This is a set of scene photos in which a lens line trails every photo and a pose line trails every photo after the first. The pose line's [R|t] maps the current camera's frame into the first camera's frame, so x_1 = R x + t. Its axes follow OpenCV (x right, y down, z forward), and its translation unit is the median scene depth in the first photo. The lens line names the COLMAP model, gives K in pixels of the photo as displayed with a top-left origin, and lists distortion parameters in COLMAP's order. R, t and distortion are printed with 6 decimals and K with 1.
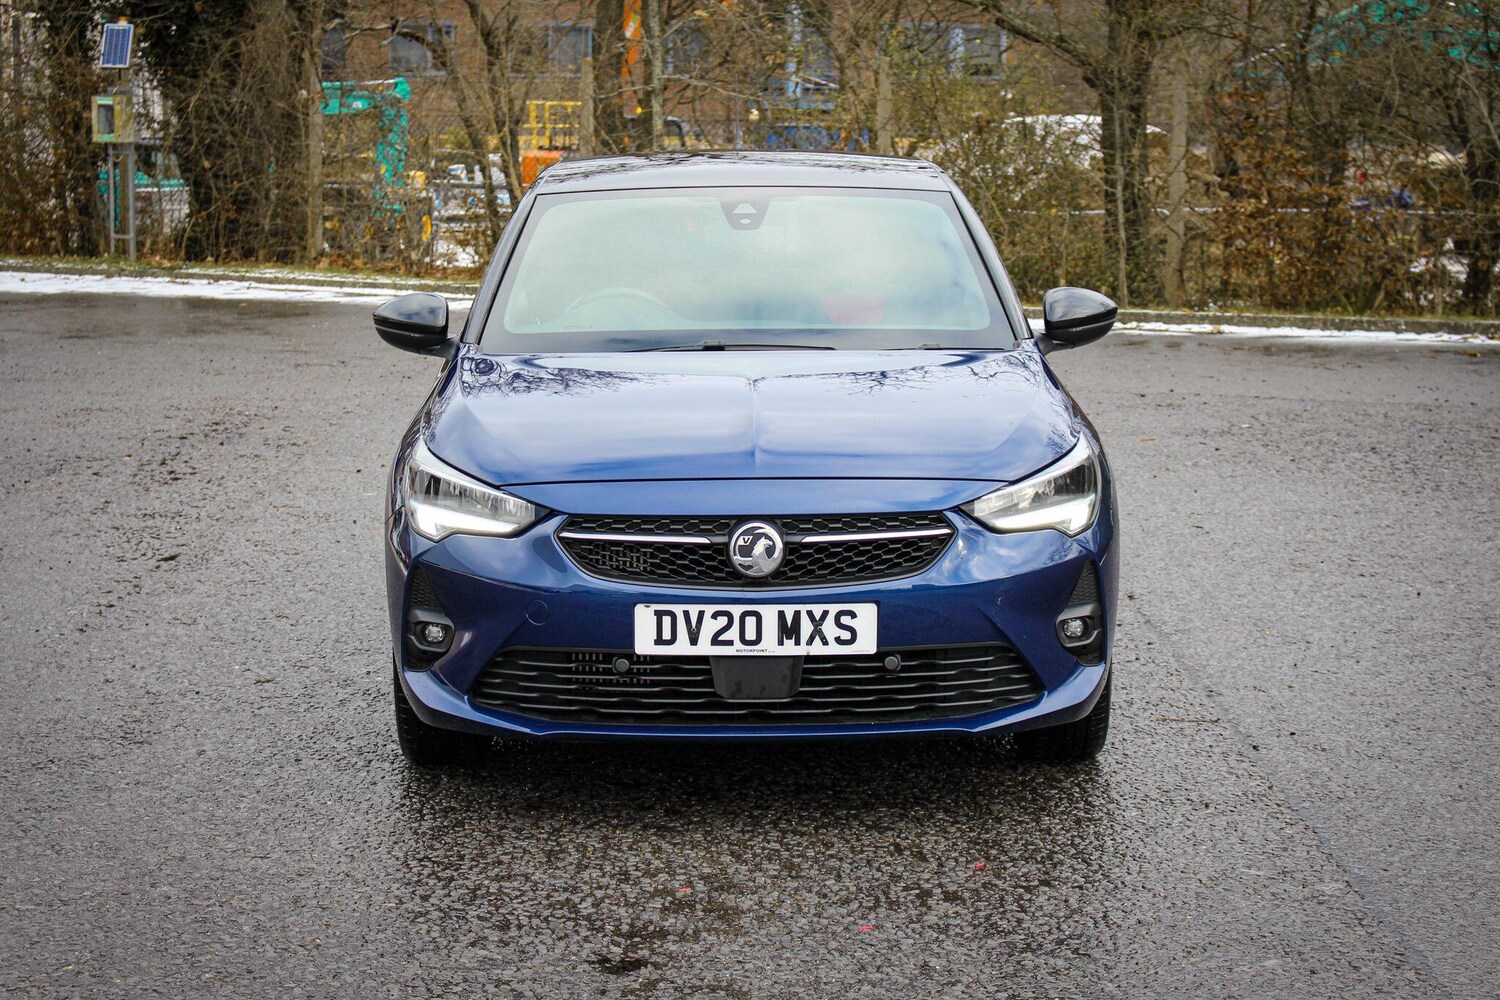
lens RADIAL K [[2838.2, 0, 750.0], [0, 2838.2, 500.0], [0, 0, 1]] dist [0.031260, -0.199139]
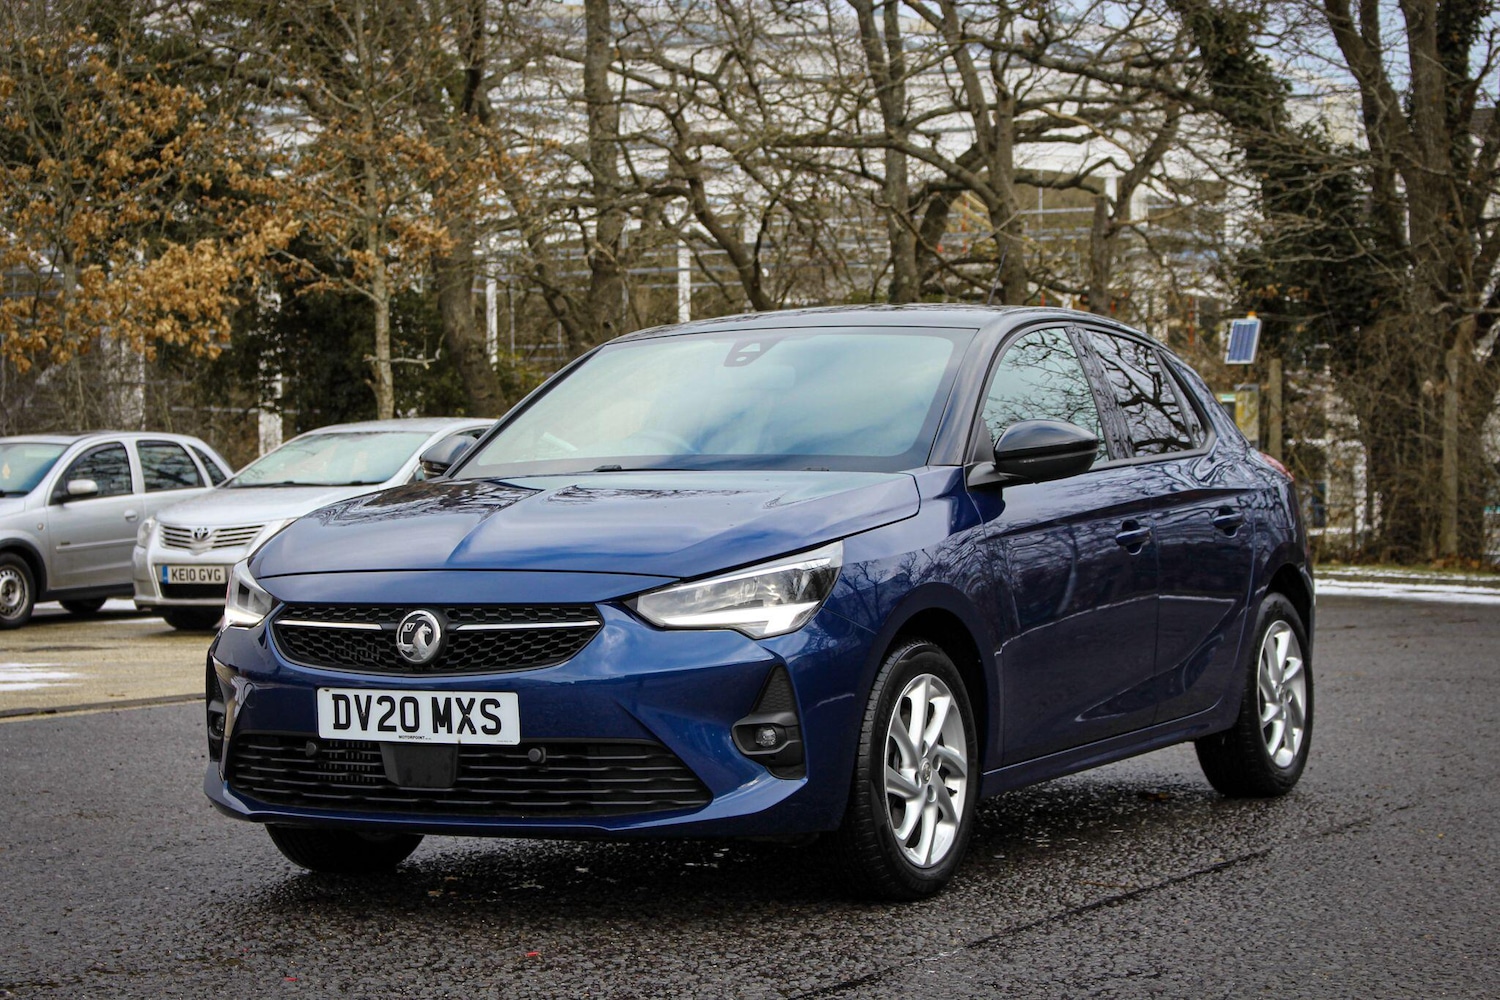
lens RADIAL K [[3069.9, 0, 801.4], [0, 3069.9, 500.2], [0, 0, 1]] dist [0.032047, 0.112995]
pose [[0.885287, -0.006744, -0.464996, 0.627436], [-0.050679, 0.992541, -0.110880, 0.083038], [0.462275, 0.121726, 0.878342, 0.095430]]
